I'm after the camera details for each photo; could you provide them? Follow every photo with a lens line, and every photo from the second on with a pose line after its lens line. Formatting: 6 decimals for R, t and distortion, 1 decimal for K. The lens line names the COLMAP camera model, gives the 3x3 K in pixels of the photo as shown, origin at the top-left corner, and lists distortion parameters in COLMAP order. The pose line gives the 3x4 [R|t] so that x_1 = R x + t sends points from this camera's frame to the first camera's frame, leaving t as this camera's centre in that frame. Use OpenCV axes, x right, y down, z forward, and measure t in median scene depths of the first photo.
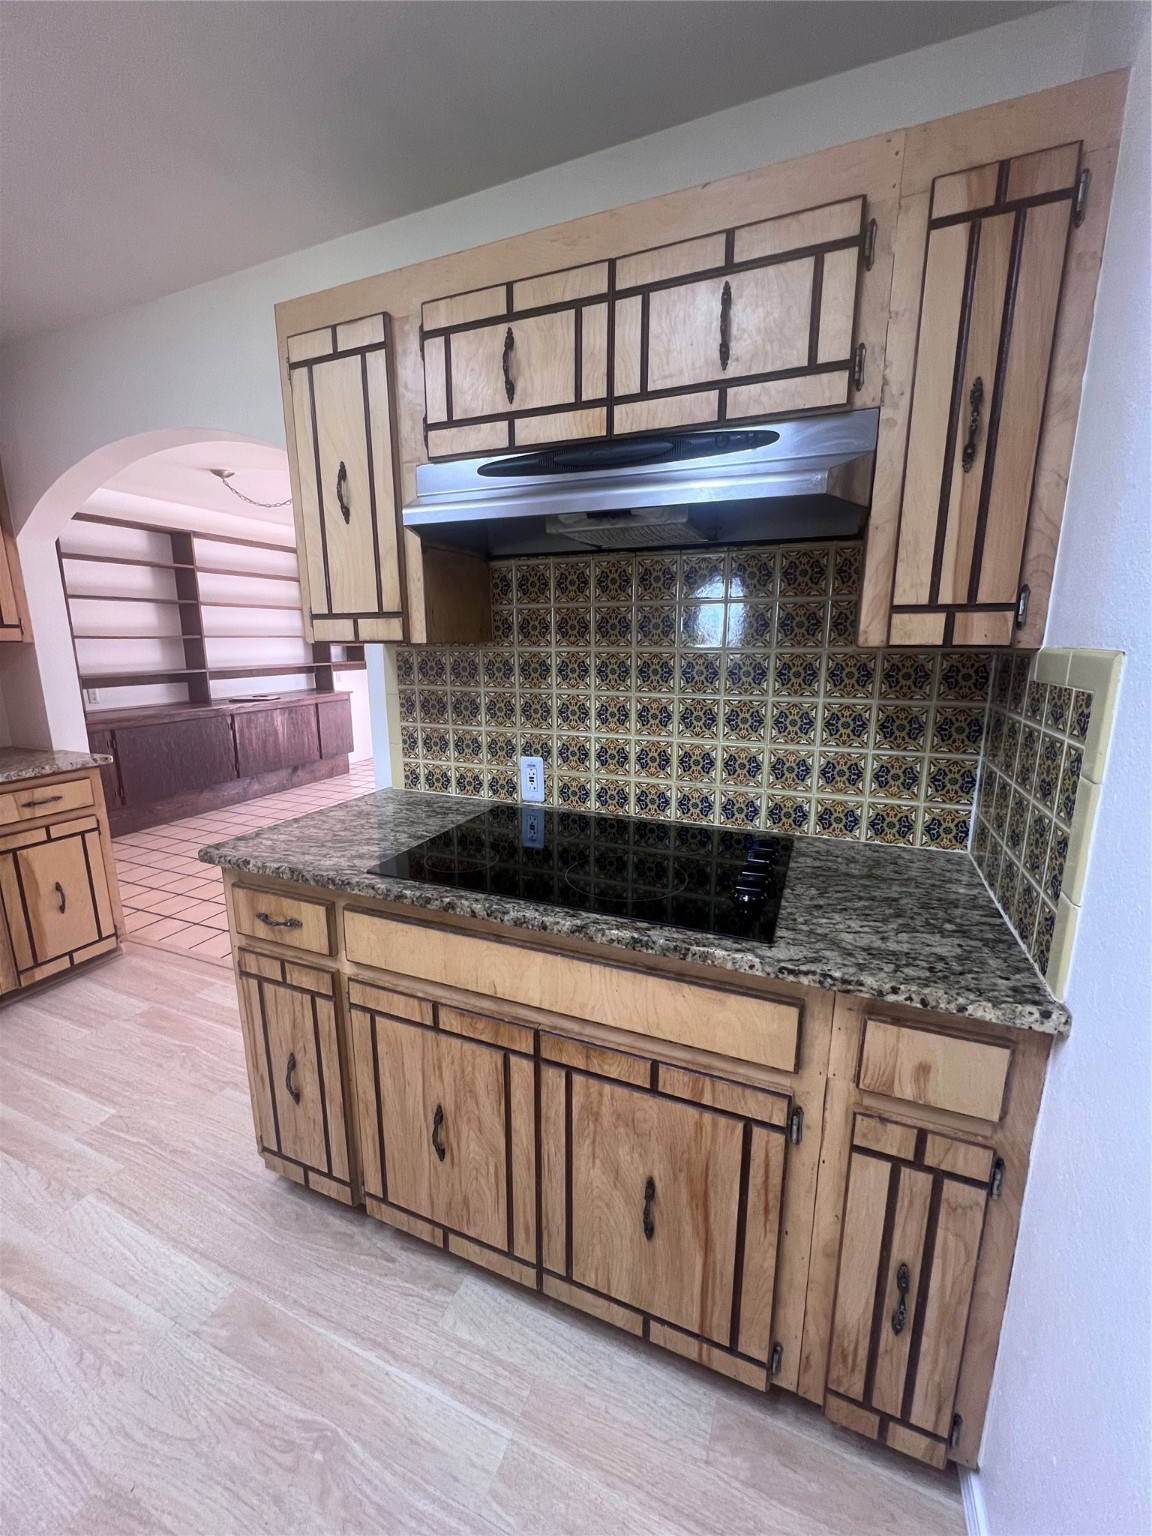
lens RADIAL K [[613.8, 0, 574.7], [0, 613.8, 769.7], [0, 0, 1]] dist [0.001069, 0.000448]
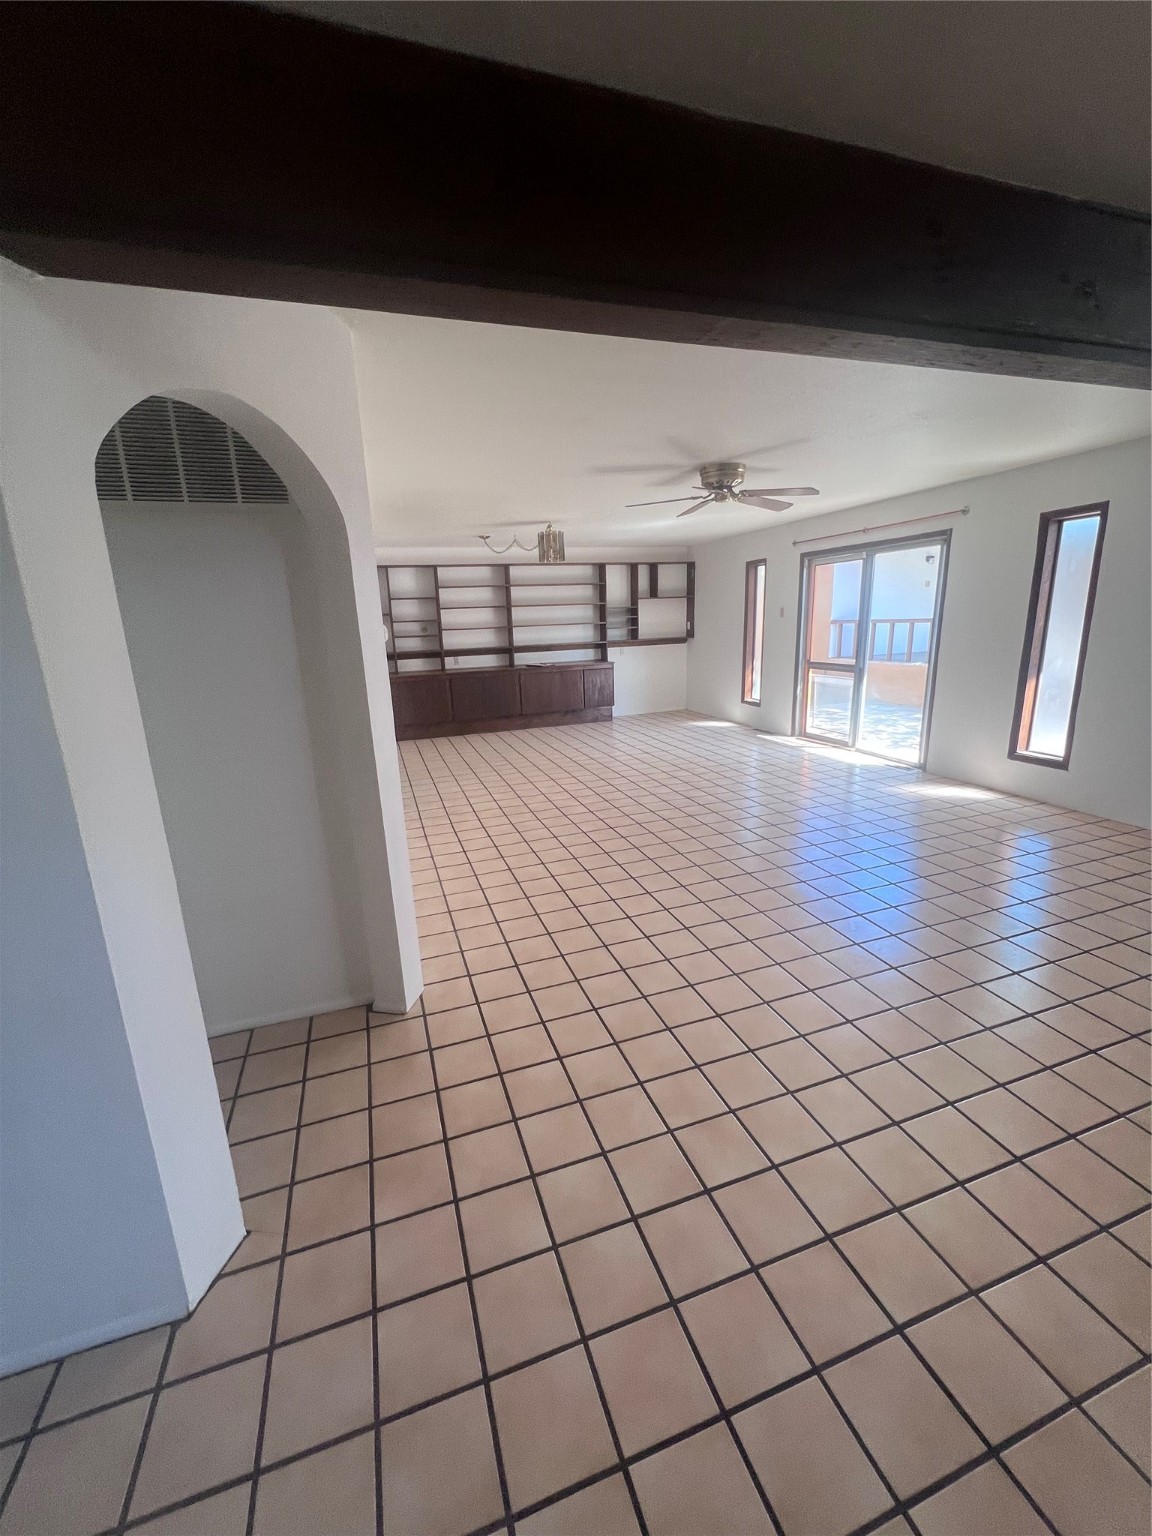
lens RADIAL K [[619.2, 0, 576.0], [0, 619.2, 768.0], [0, 0, 1]] dist [0.014249, 0.000113]
pose [[0.662491, 0.155712, -0.732707, 0.754750], [-0.120342, 0.987575, 0.101066, -0.027711], [0.739340, 0.021220, 0.672998, 0.010323]]
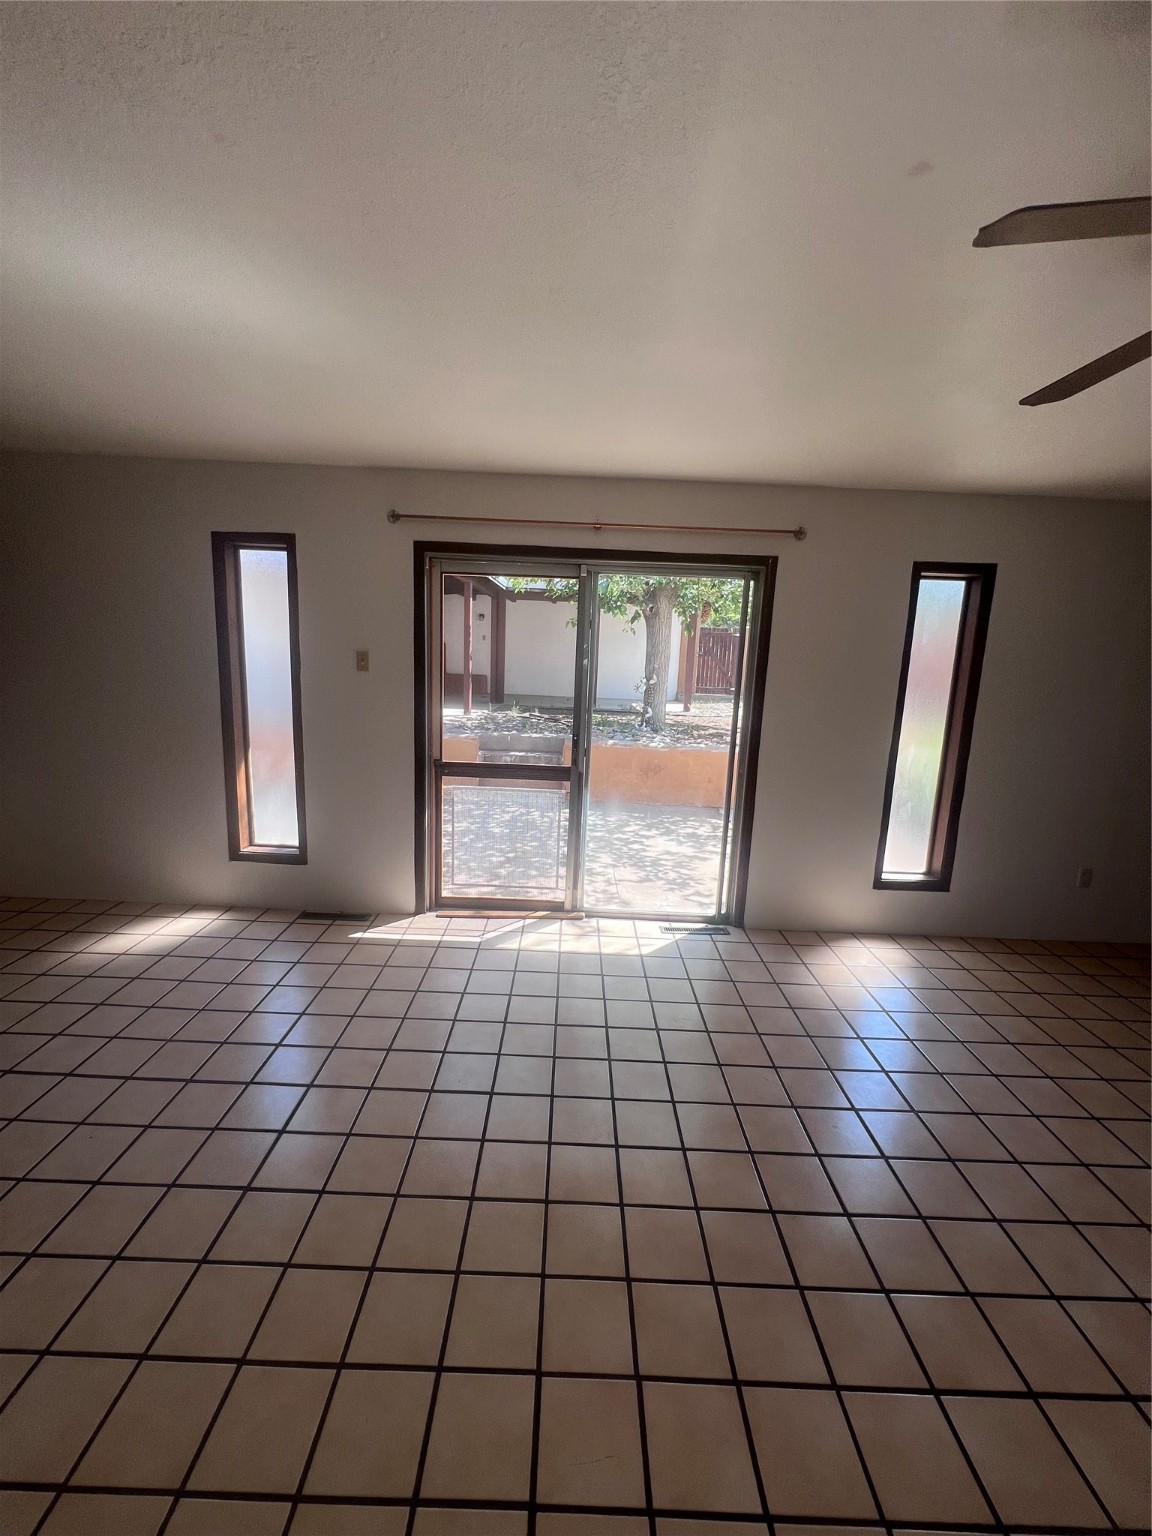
lens RADIAL K [[618.4, 0, 573.7], [0, 618.4, 767.5], [0, 0, 1]] dist [0.000194, 0.000693]
pose [[0.922448, -0.028262, 0.385086, -0.058964], [0.037415, 0.999167, -0.016293, -0.158454], [-0.384304, 0.029438, 0.922737, 0.610643]]
